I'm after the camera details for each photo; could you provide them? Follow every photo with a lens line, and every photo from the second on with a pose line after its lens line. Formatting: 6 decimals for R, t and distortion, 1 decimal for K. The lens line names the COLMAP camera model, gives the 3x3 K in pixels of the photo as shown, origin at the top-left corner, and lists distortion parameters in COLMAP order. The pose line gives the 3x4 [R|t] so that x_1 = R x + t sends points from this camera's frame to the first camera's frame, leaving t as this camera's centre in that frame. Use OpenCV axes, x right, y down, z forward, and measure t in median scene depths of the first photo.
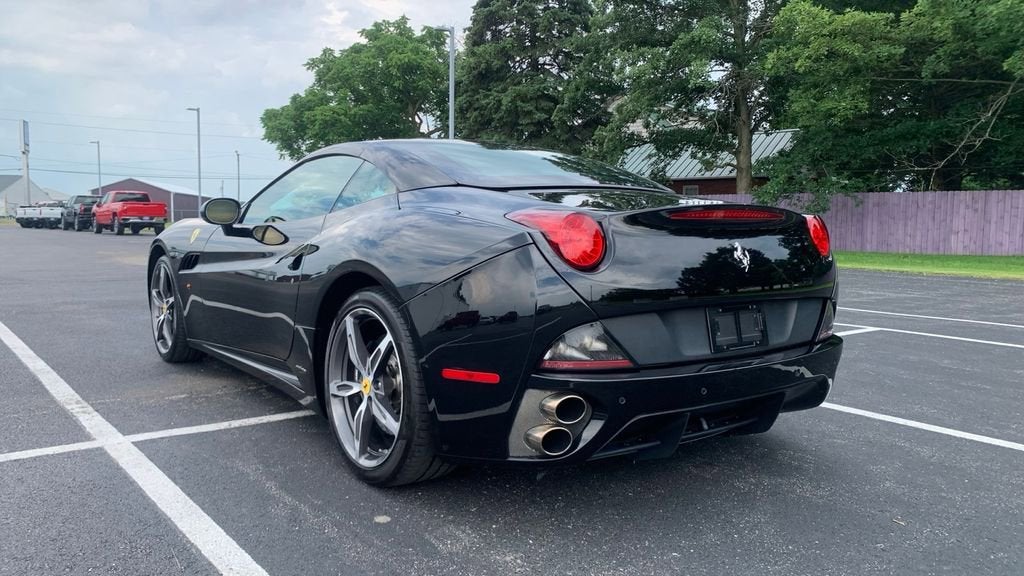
lens RADIAL K [[779.1, 0, 512.0], [0, 779.1, 288.0], [0, 0, 1]] dist [0.005602, -0.002017]
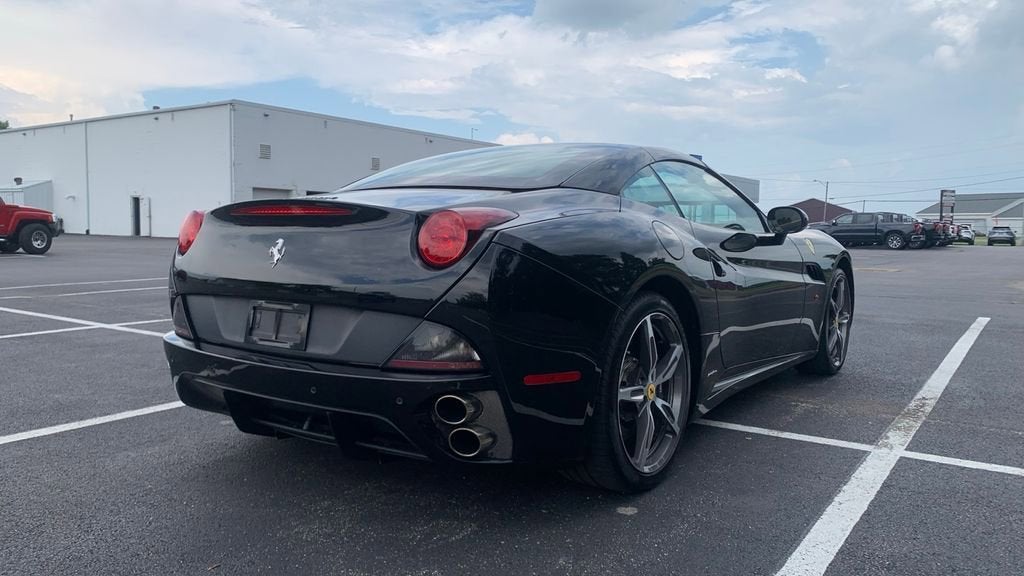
lens RADIAL K [[795.8, 0, 501.5], [0, 795.8, 287.8], [0, 0, 1]] dist [-0.001872, 0.001076]
pose [[0.284861, 0.059109, -0.956745, 0.140226], [-0.089595, 0.995369, 0.034820, -0.005804], [0.954372, 0.075801, 0.288838, 0.103524]]
